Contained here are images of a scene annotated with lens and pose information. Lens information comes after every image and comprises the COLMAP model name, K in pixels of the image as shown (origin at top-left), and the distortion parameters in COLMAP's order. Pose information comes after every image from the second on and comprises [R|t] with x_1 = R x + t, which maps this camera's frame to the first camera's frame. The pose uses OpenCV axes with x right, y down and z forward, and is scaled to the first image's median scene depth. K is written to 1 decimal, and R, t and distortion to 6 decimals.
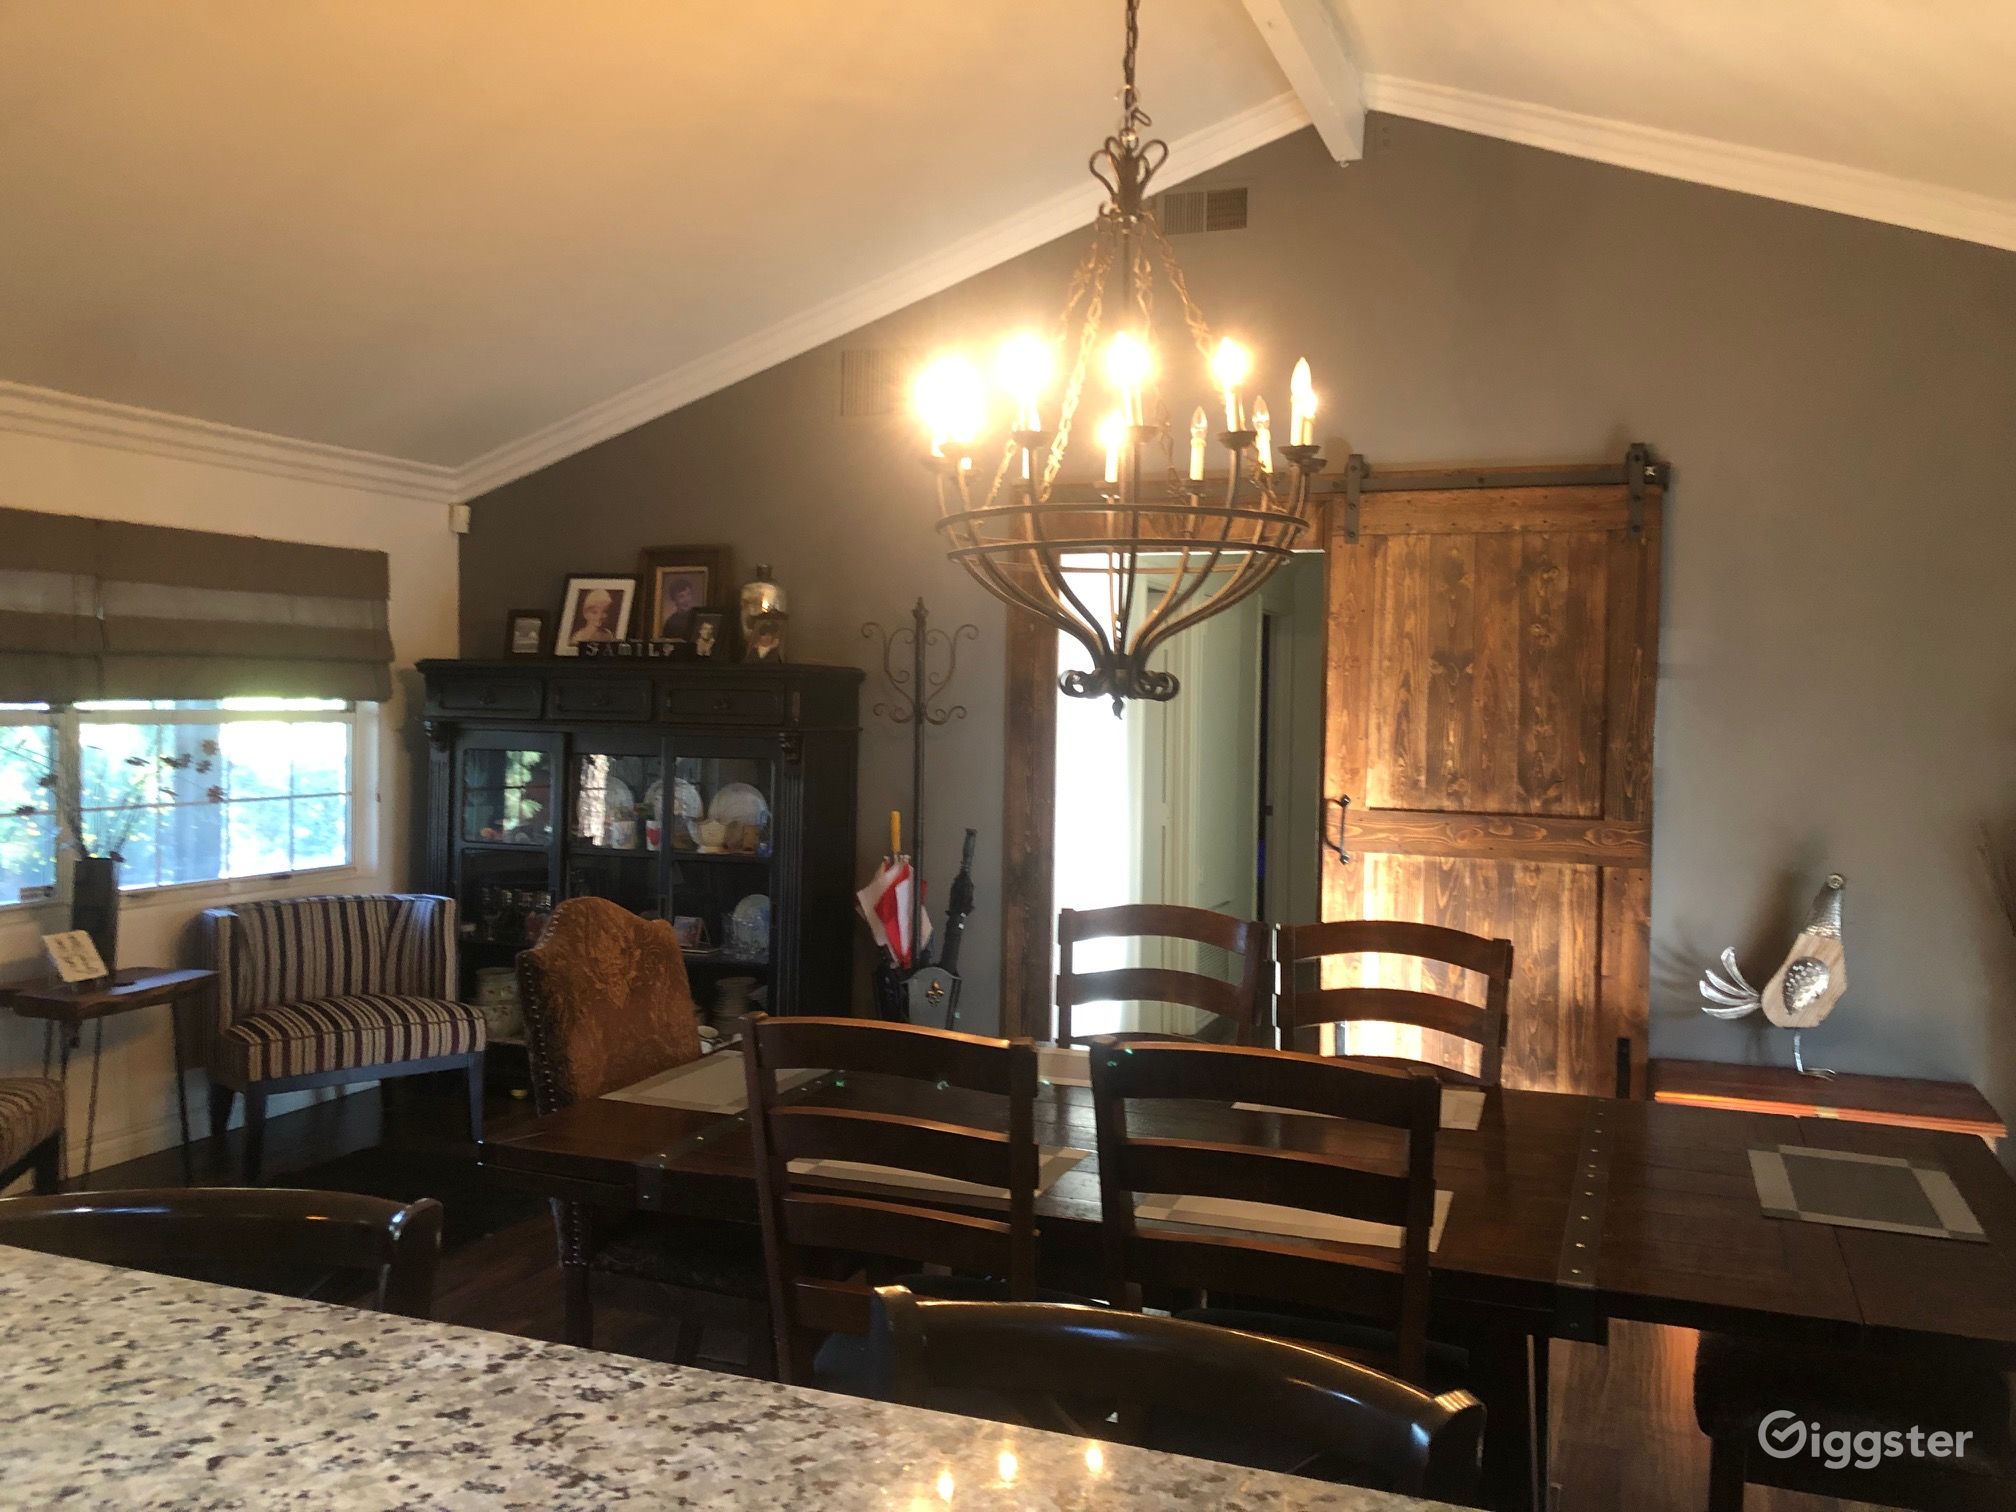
lens RADIAL K [[1639.7, 0, 1005.7], [0, 1639.7, 750.3], [0, 0, 1]] dist [0.011879, 0.000495]
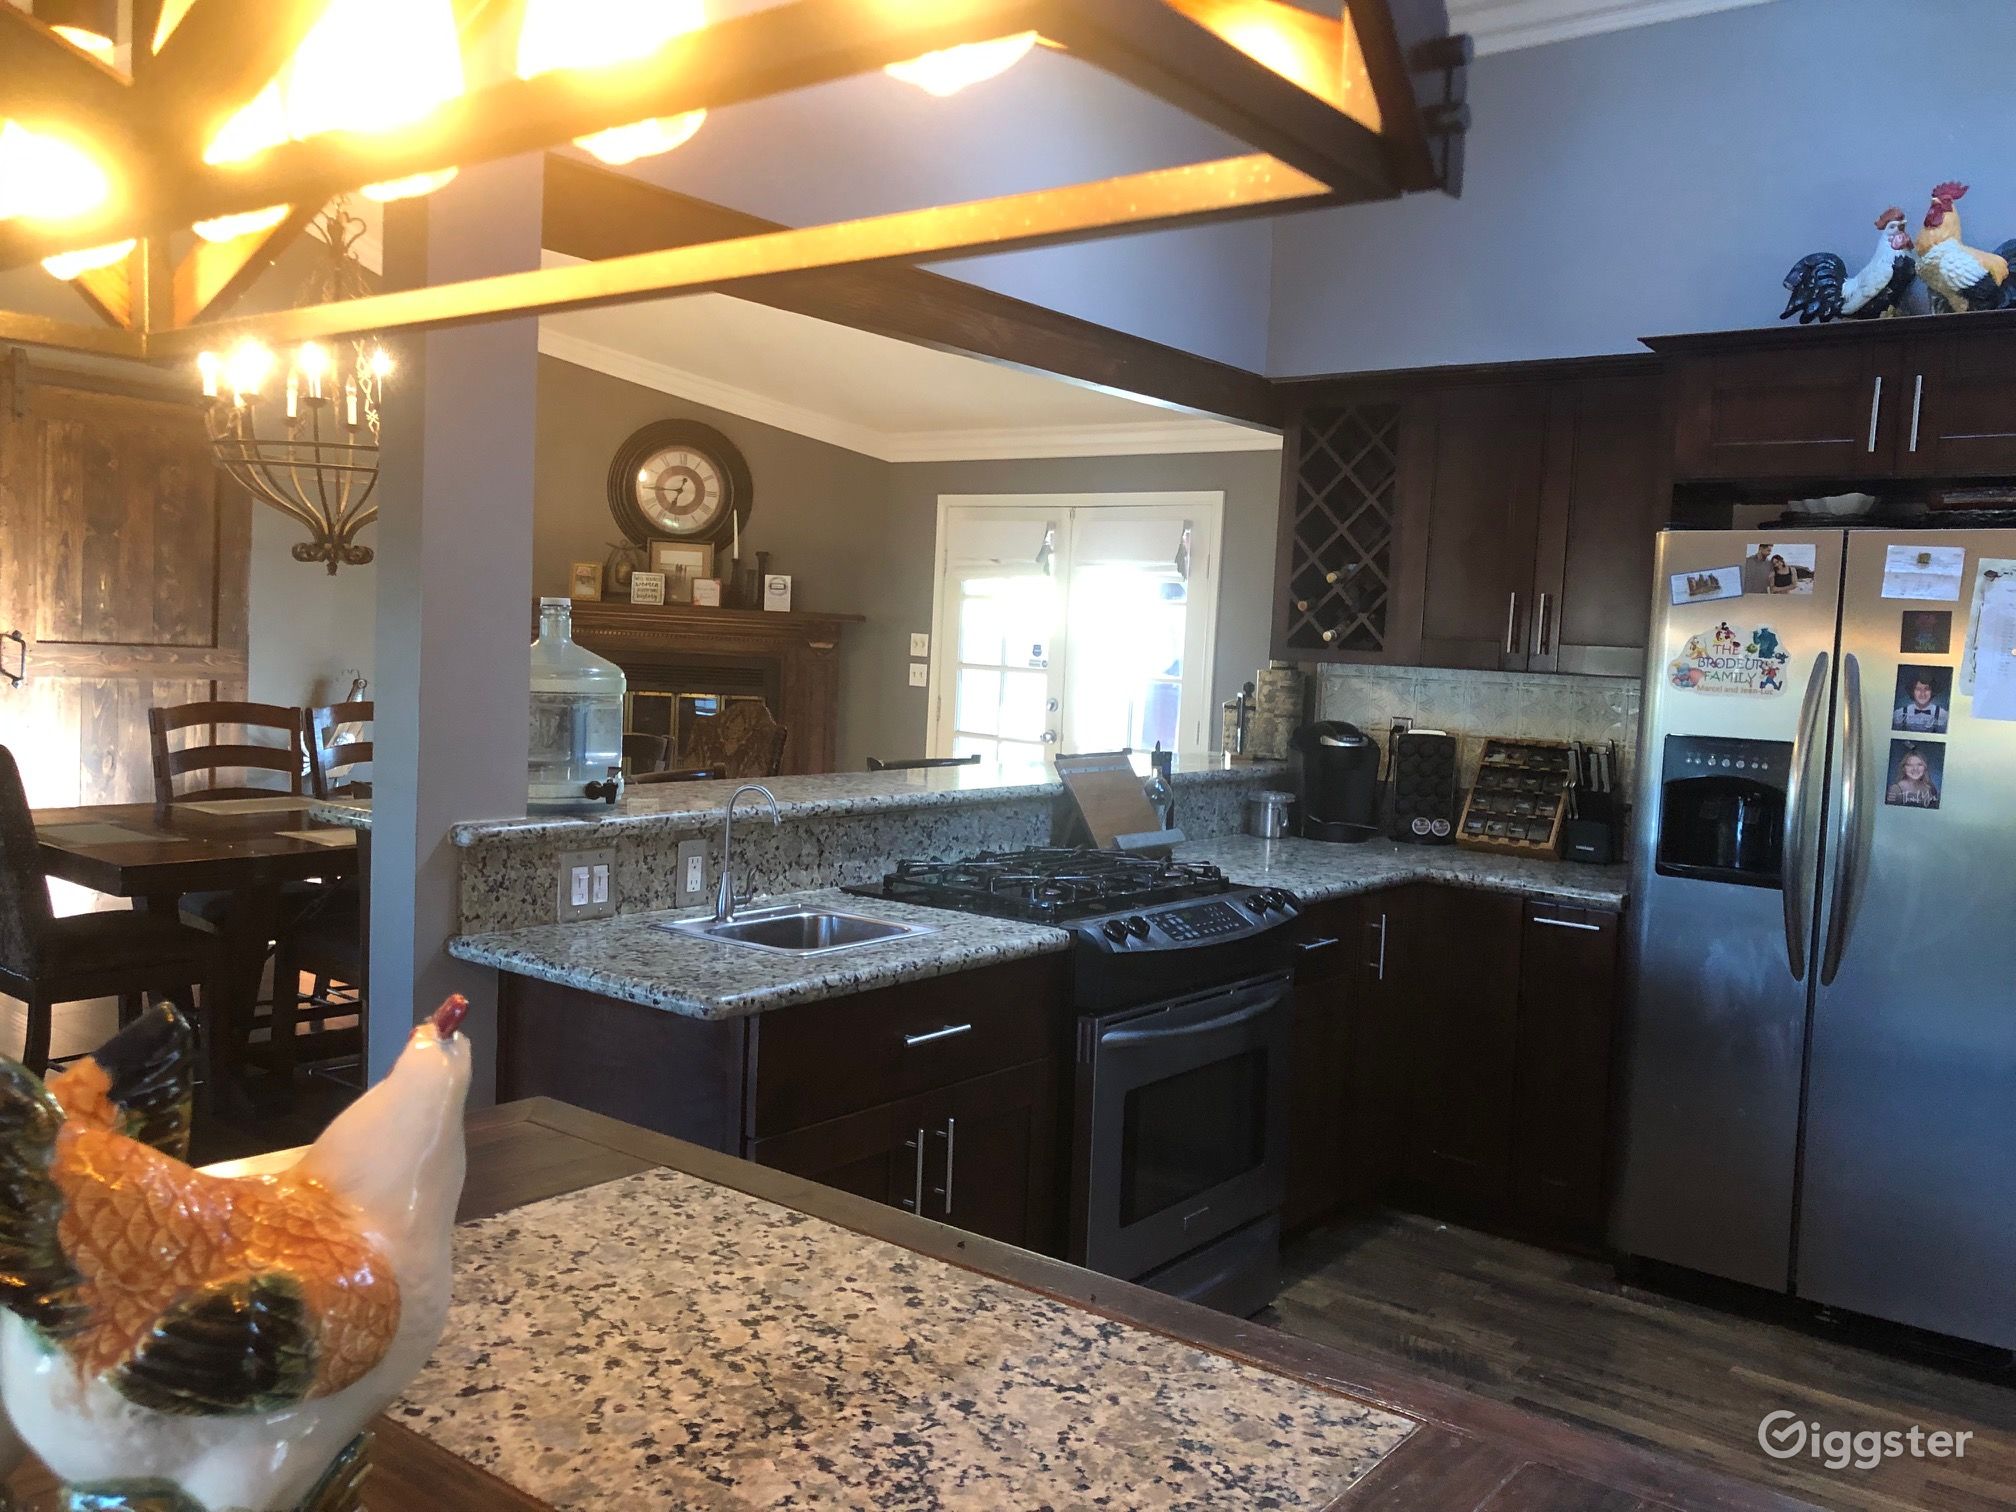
lens RADIAL K [[1639.7, 0, 1008.4], [0, 1639.7, 757.7], [0, 0, 1]] dist [0.011879, 0.000495]
pose [[0.275489, -0.072302, 0.958581, -0.790917], [-0.017644, 0.996619, 0.080242, 0.010744], [-0.961142, -0.039019, 0.273282, -0.046819]]
